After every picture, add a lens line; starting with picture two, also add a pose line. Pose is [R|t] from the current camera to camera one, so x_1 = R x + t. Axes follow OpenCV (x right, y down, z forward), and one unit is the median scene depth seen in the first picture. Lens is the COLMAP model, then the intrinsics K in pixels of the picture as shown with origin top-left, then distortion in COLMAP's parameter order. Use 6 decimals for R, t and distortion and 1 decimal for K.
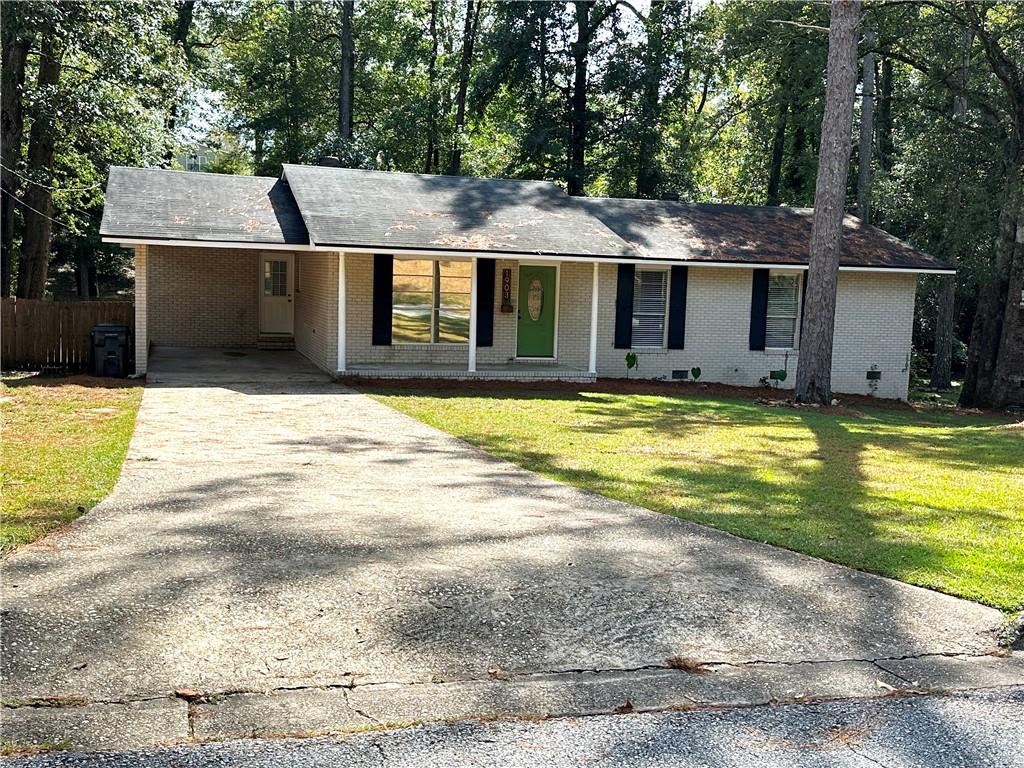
lens RADIAL K [[1071.6, 0, 517.0], [0, 1071.6, 388.3], [0, 0, 1]] dist [0.080983, 0.000000]
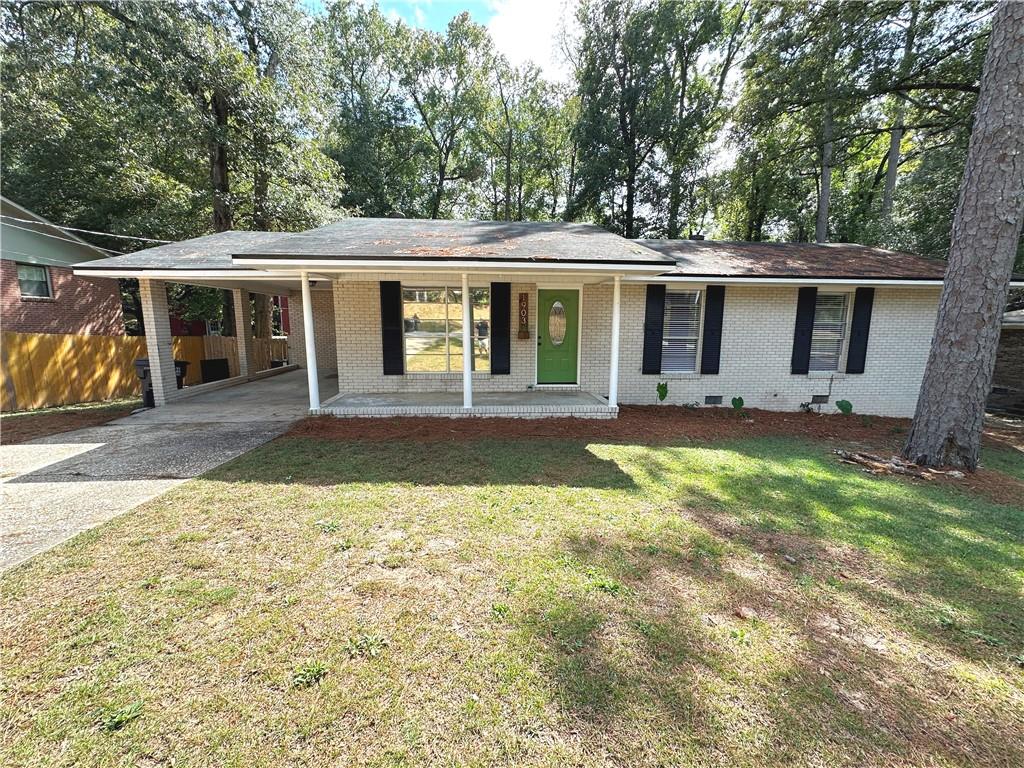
lens RADIAL K [[409.9, 0, 515.2], [0, 409.9, 385.5], [0, 0, 1]] dist [-0.003313, 0.000736]
pose [[0.971933, 0.007271, -0.235146, 0.068696], [0.001930, 0.999242, 0.038873, -0.043078], [0.235250, -0.038236, 0.971182, 0.635191]]
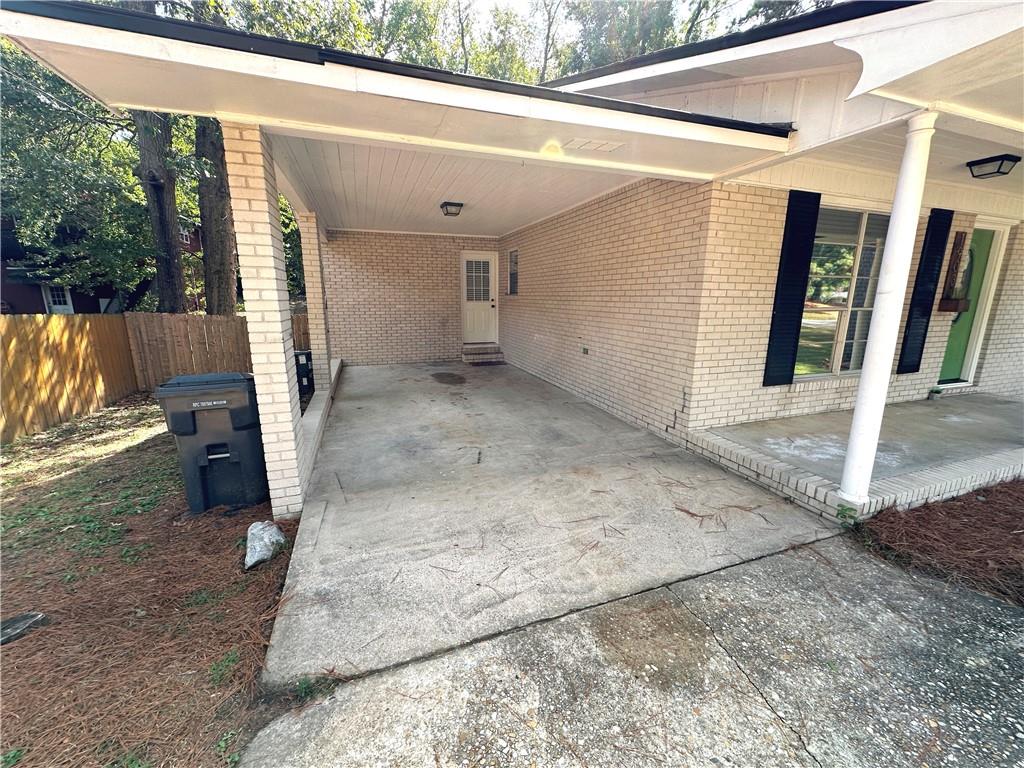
lens RADIAL K [[409.9, 0, 516.7], [0, 409.9, 389.8], [0, 0, 1]] dist [-0.003313, 0.000736]
pose [[0.998872, -0.037694, 0.028860, -0.245501], [0.033929, 0.992028, 0.121364, -0.063309], [-0.033205, -0.120248, 0.992188, 0.780696]]
